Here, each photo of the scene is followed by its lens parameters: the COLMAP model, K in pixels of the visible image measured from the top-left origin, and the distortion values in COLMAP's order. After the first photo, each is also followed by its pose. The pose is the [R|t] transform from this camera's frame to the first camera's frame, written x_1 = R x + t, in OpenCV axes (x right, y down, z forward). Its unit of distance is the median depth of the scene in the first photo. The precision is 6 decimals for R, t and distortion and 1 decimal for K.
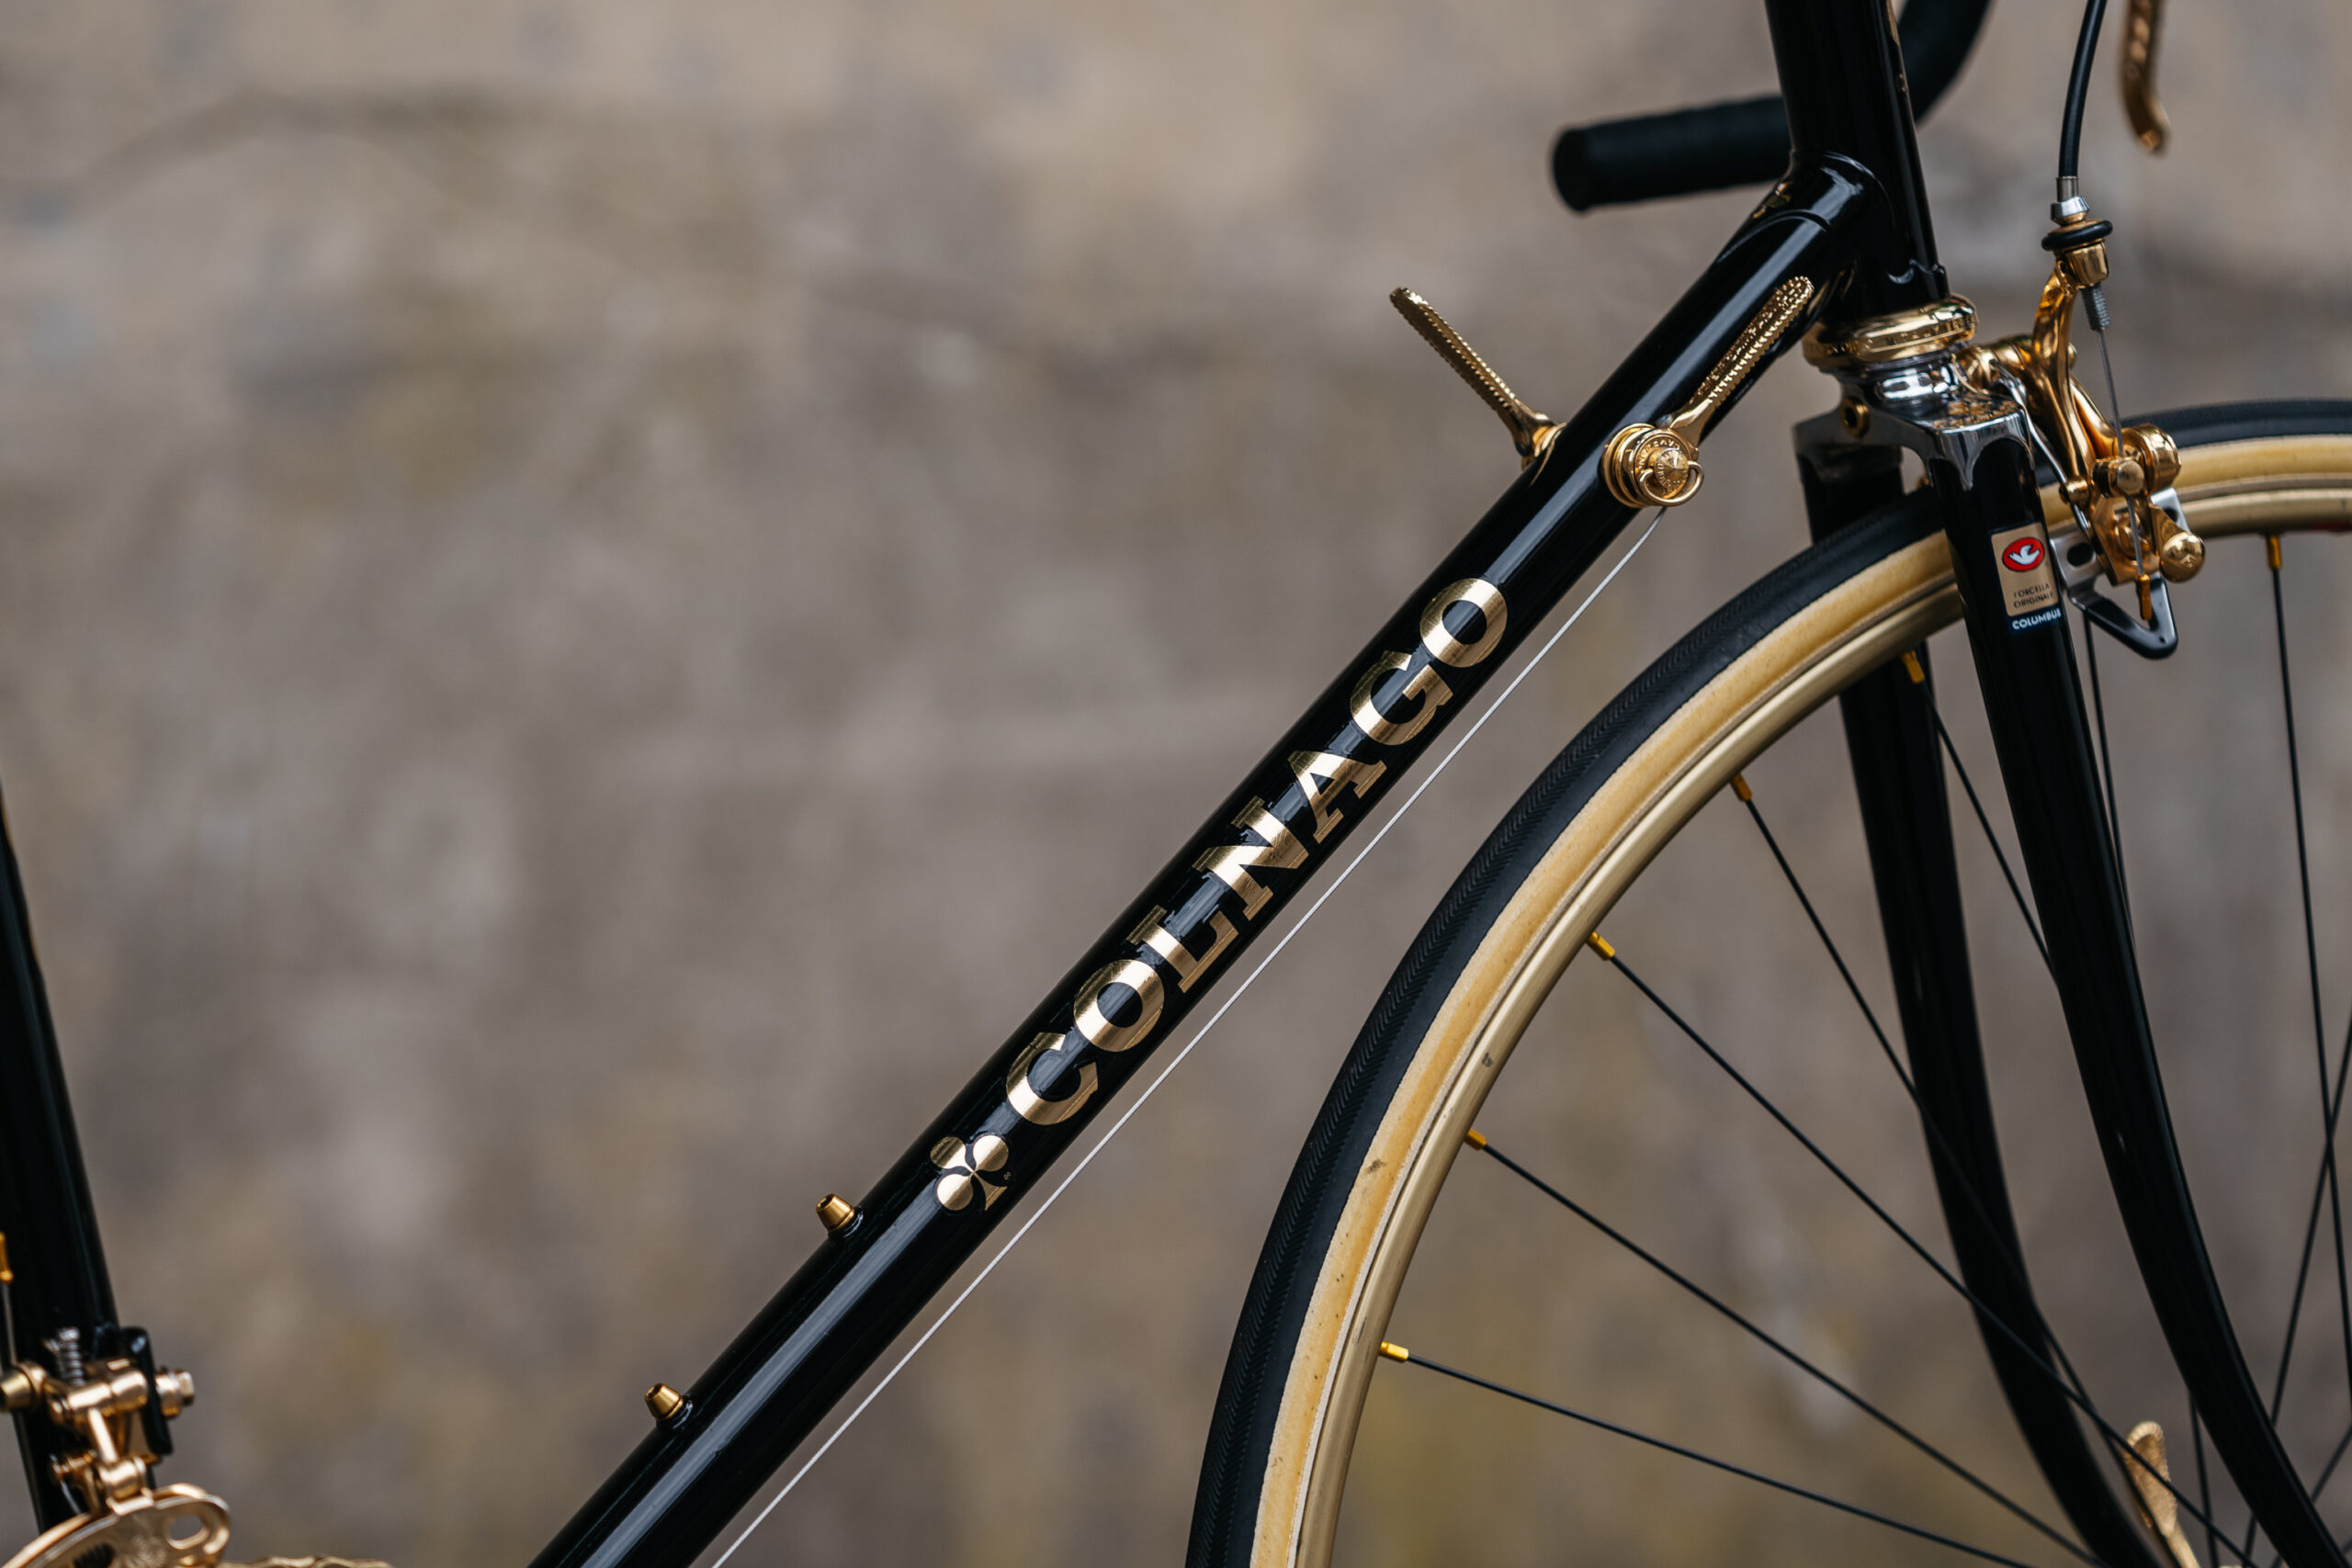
lens RADIAL K [[5348.6, 0, 1176.0], [0, 5348.6, 784.0], [0, 0, 1]] dist [0.031396, -0.084042]
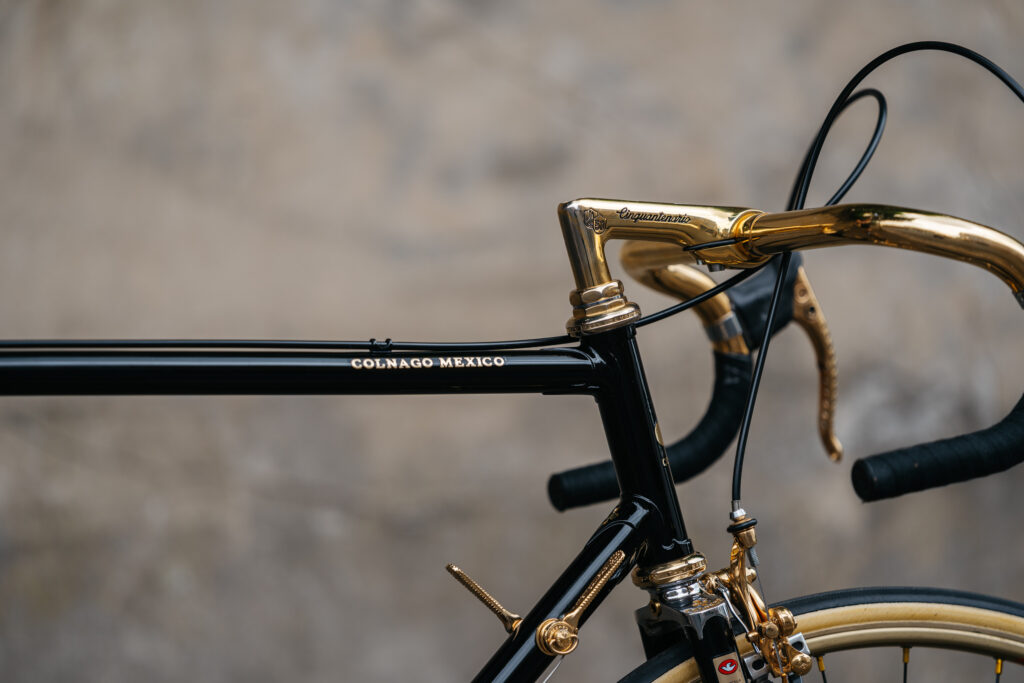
lens RADIAL K [[5917.3, 0, 512.0], [0, 5917.3, 341.5], [0, 0, 1]] dist [-0.067596, 282.445748]
pose [[0.996590, -0.054679, -0.061794, 0.229803], [0.050243, 0.996197, -0.071187, -0.005081], [0.065452, 0.067840, 0.995547, -1.534883]]
